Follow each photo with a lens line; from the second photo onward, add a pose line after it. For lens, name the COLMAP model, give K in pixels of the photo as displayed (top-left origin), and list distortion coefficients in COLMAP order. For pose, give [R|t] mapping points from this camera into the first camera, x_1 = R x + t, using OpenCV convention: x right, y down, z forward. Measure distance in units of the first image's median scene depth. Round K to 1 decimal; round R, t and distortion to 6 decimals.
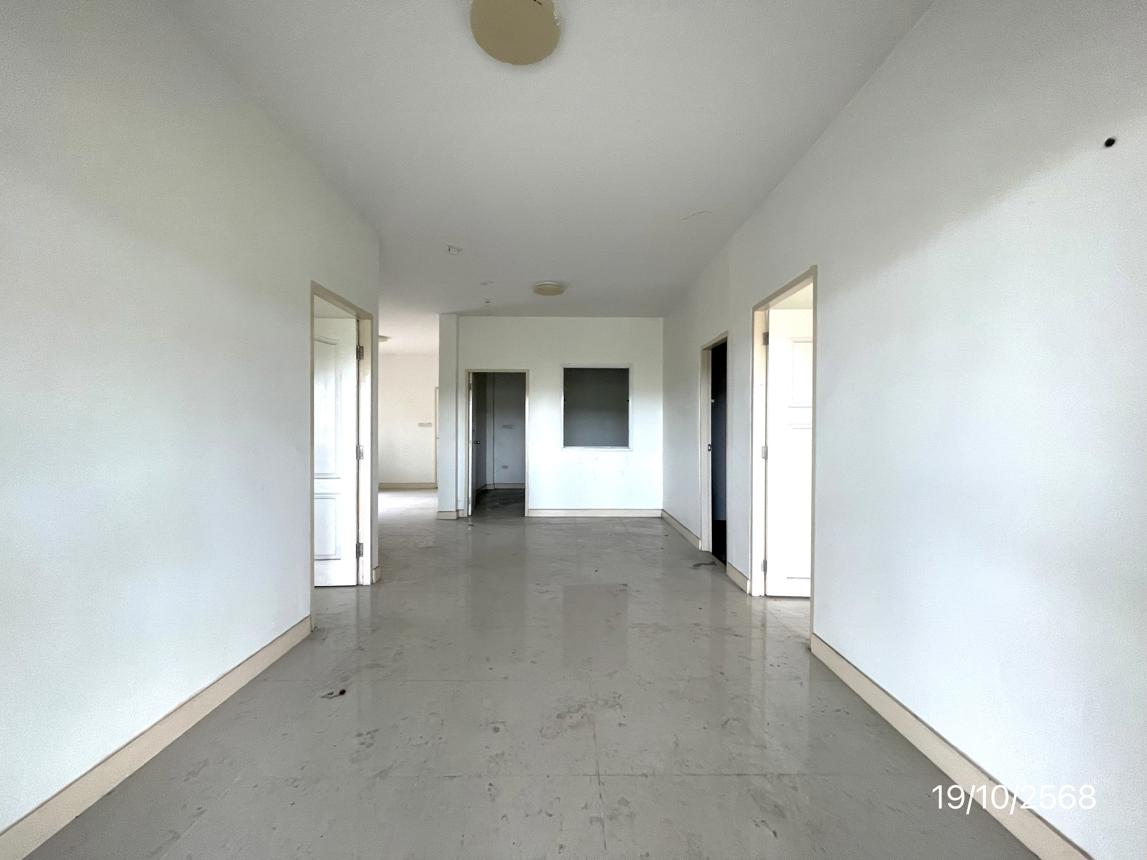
lens RADIAL K [[464.7, 0, 580.4], [0, 464.7, 432.2], [0, 0, 1]] dist [-0.002437, 0.000069]
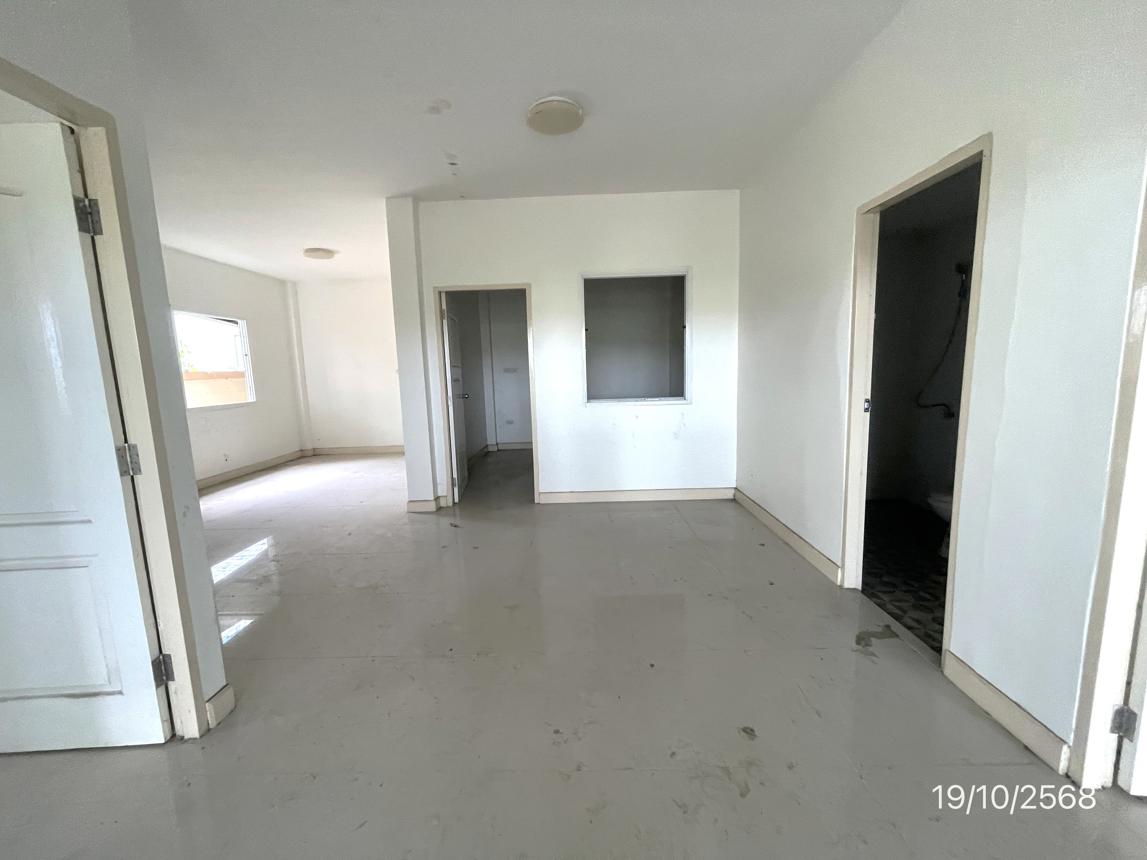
lens RADIAL K [[464.7, 0, 574.9], [0, 464.7, 434.4], [0, 0, 1]] dist [-0.002437, 0.000069]
pose [[0.998560, -0.028164, -0.045649, -0.025122], [0.034227, 0.989843, 0.137985, -0.013787], [0.041299, -0.139349, 0.989382, 0.332602]]
